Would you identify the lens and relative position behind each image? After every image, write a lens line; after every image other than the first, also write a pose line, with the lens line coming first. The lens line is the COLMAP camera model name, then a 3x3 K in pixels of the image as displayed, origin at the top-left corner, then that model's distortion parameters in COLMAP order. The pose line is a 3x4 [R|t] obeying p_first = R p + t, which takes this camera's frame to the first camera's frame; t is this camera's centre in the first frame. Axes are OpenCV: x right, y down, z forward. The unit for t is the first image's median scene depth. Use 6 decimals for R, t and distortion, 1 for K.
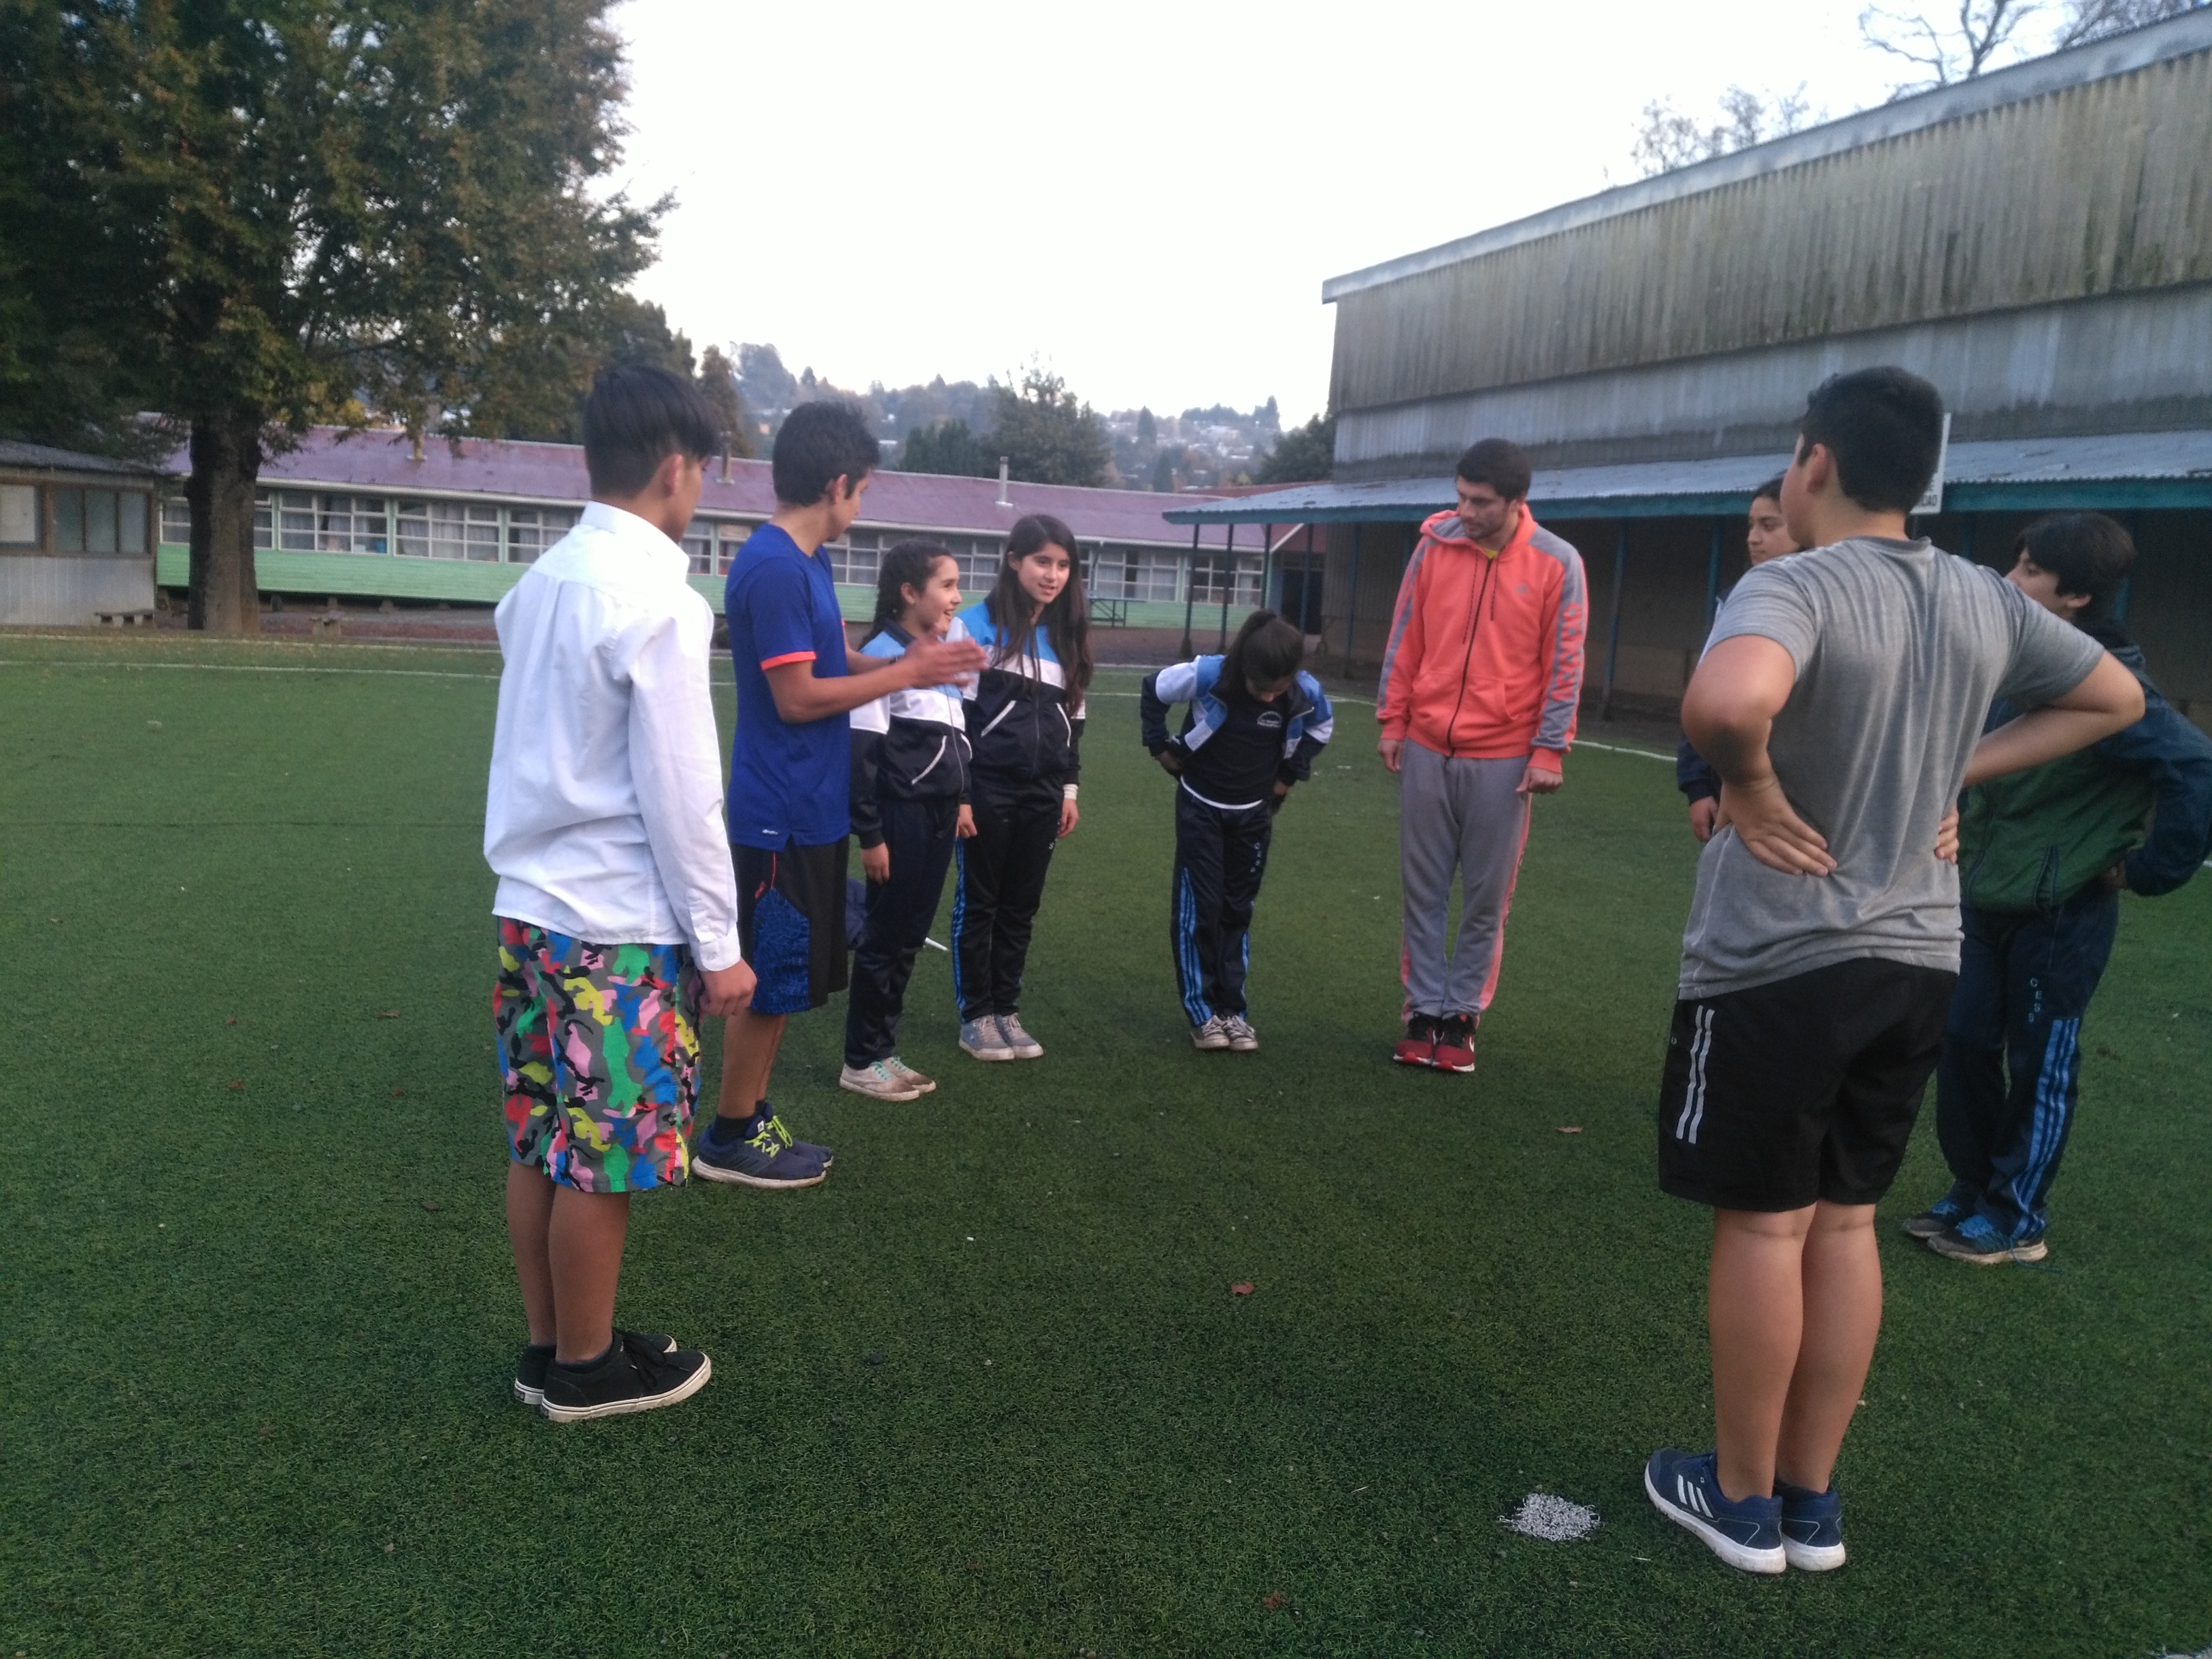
lens RADIAL K [[1833.1, 0, 1106.0], [0, 1833.1, 829.5], [0, 0, 1]] dist [0.099863, -0.211064]
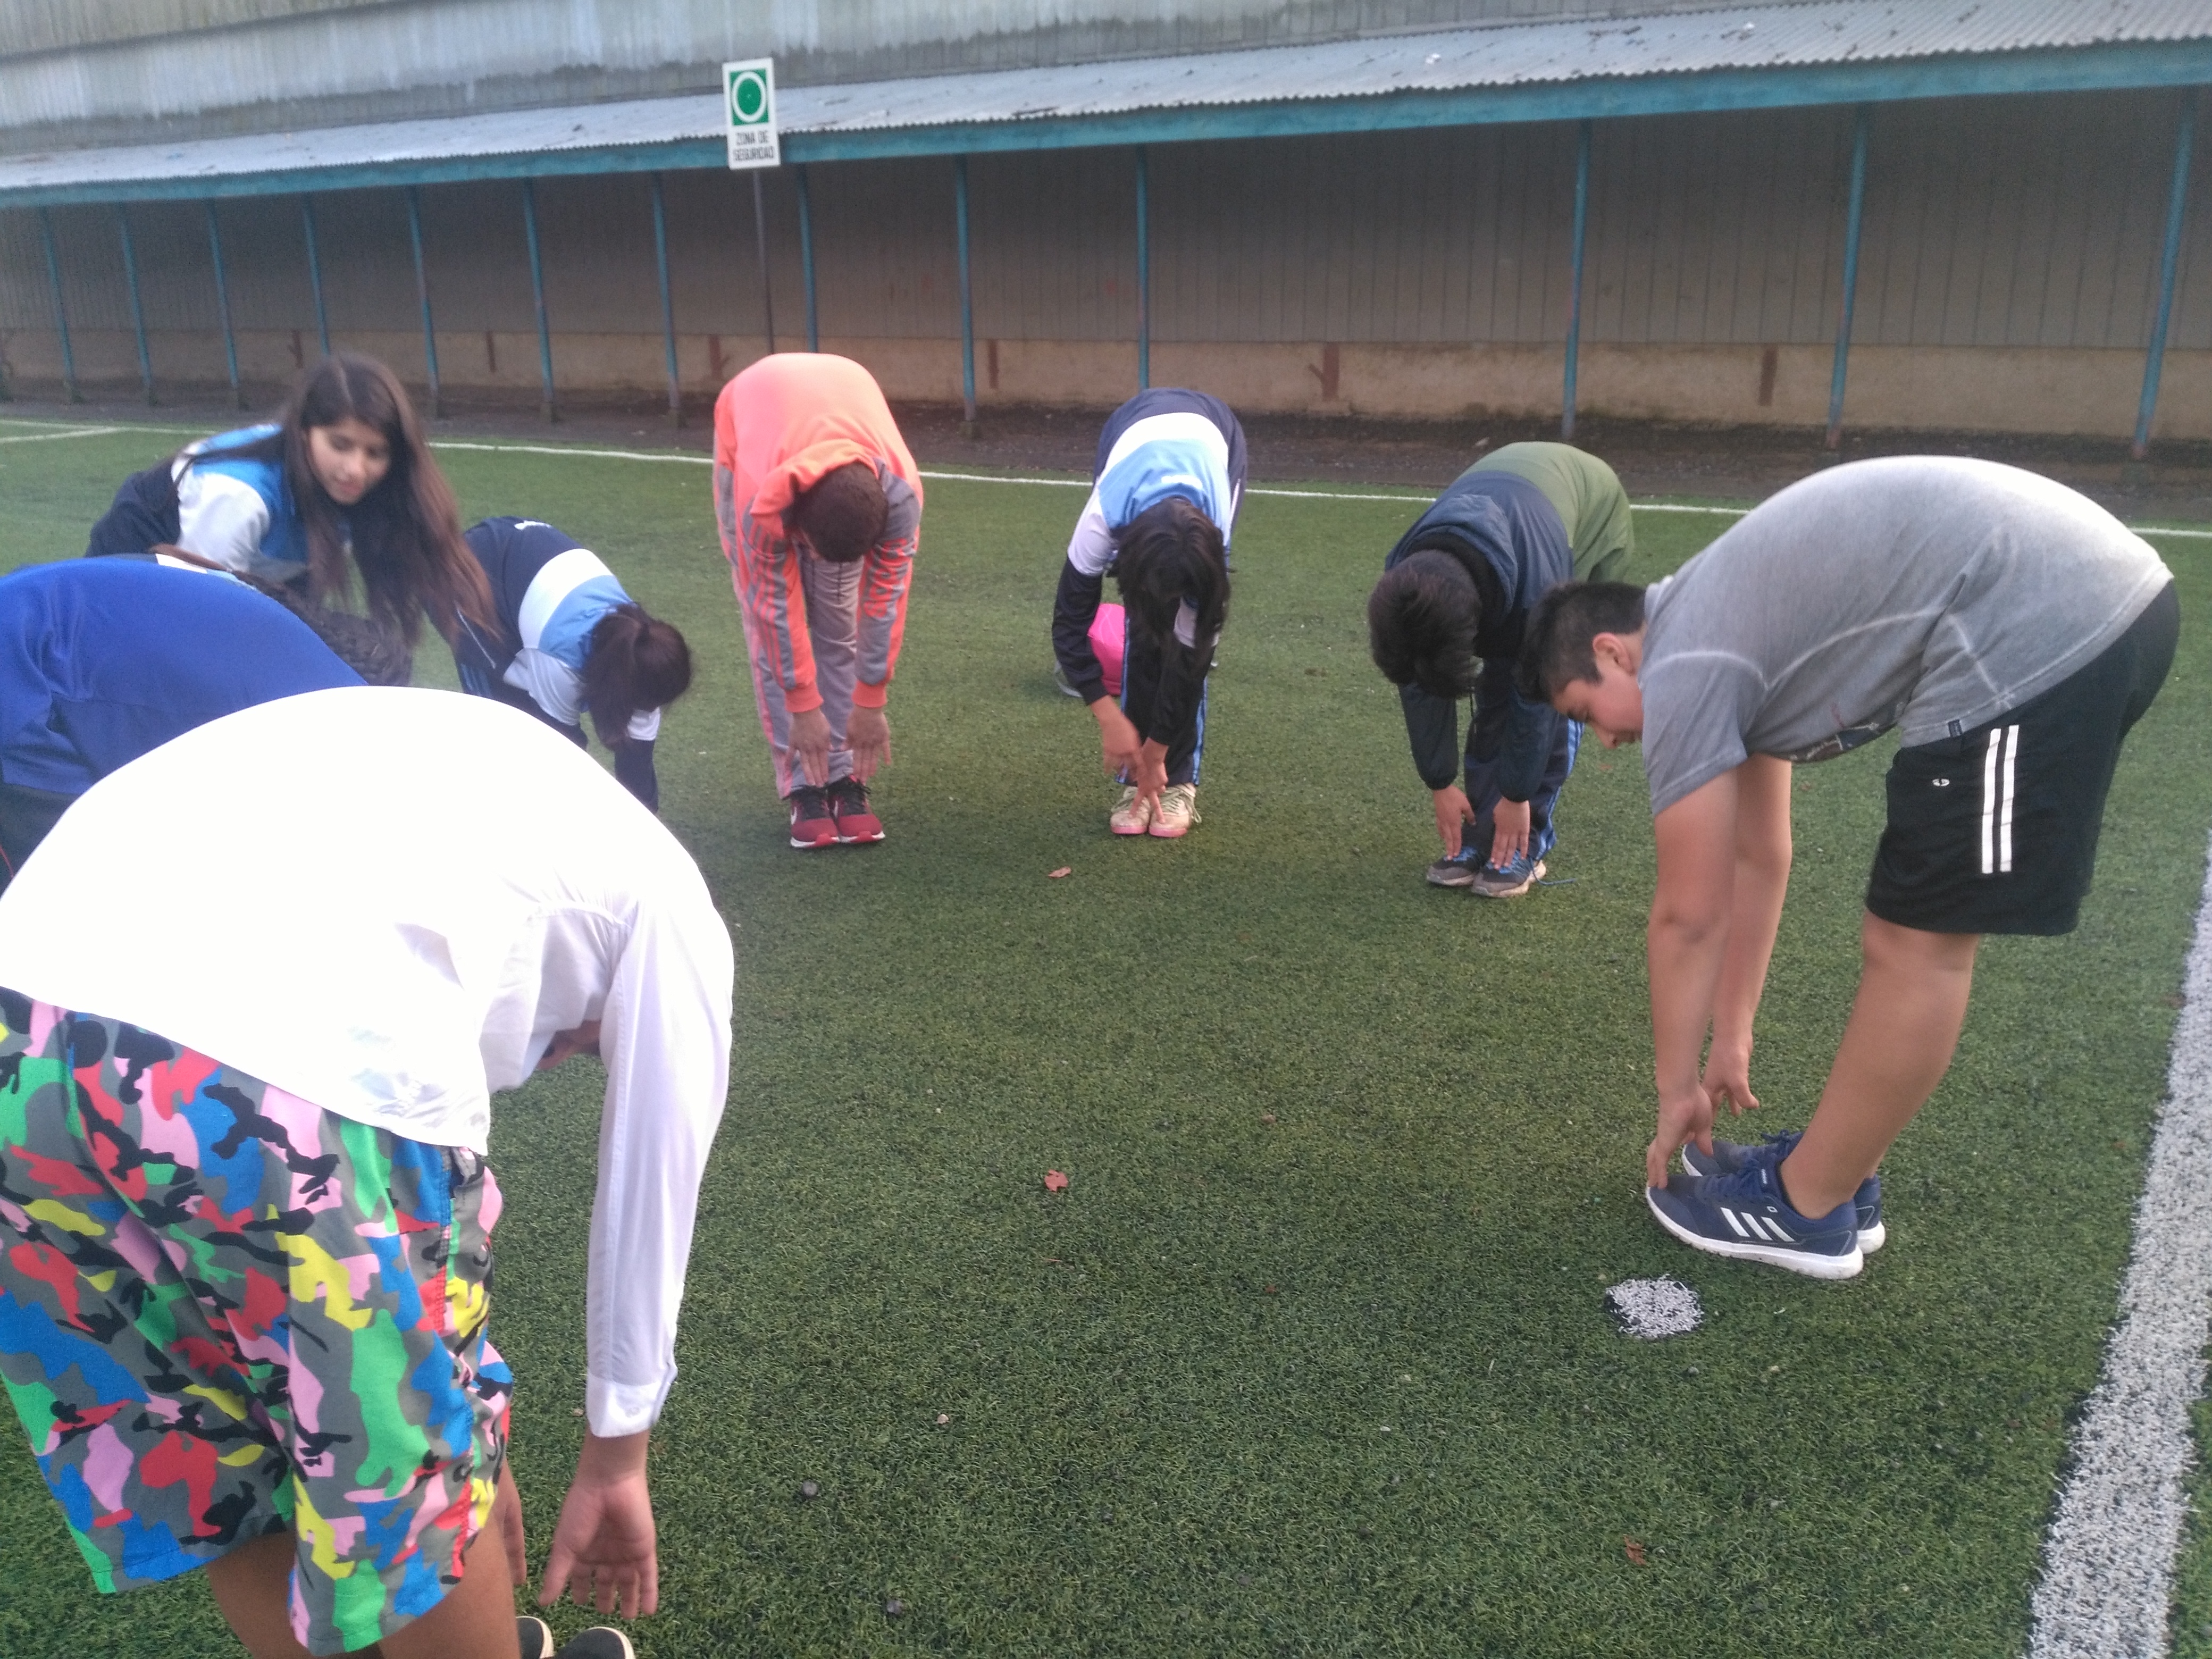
lens RADIAL K [[1783.6, 0, 1106.0], [0, 1783.6, 877.9], [0, 0, 1]] dist [-0.011369, -0.002180]
pose [[0.760897, -0.271008, 0.589568, -0.089311], [0.145372, 0.956705, 0.252154, -0.018972], [-0.632378, -0.106157, 0.767351, 0.109979]]
